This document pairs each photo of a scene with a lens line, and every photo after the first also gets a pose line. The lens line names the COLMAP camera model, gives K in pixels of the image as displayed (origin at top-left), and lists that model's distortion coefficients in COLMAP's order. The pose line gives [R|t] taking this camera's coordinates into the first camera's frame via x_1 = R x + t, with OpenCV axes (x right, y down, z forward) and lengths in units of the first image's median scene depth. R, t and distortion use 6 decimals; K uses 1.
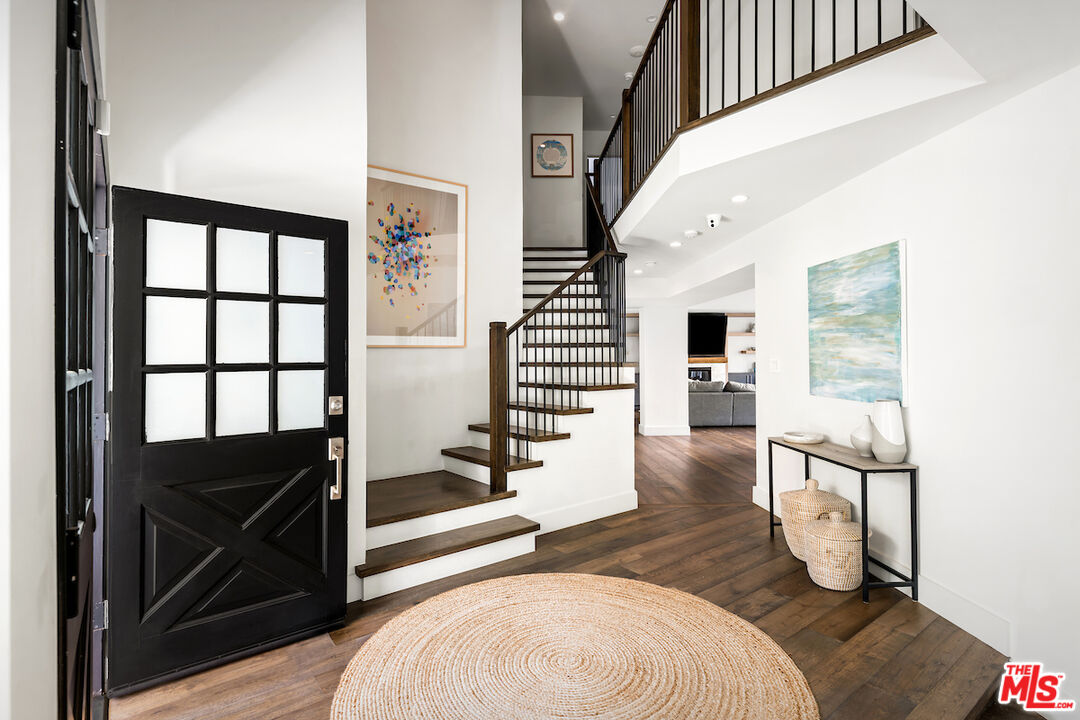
lens RADIAL K [[543.7, 0, 540.8], [0, 543.7, 341.1], [0, 0, 1]] dist [0.010129, 0.000379]
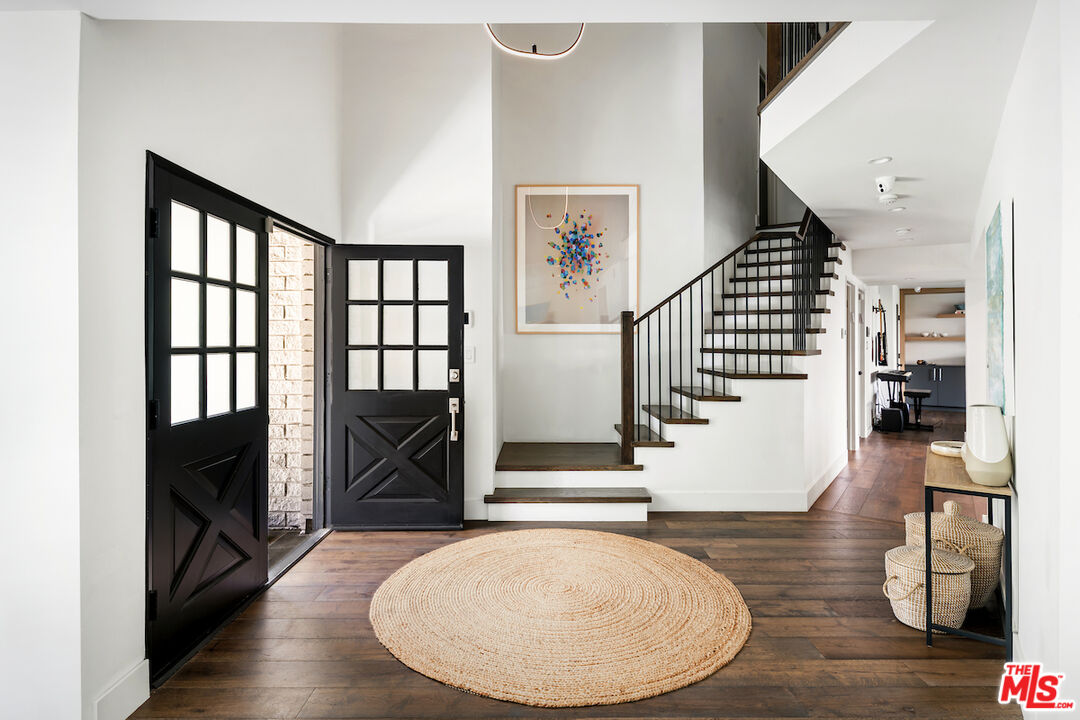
lens RADIAL K [[570.6, 0, 537.9], [0, 570.6, 327.2], [0, 0, 1]] dist [0.001747, 0.000242]
pose [[0.787874, -0.003316, -0.615827, 0.578892], [0.007456, 0.999964, 0.004154, -0.010459], [0.615791, -0.007864, 0.787870, -0.036481]]
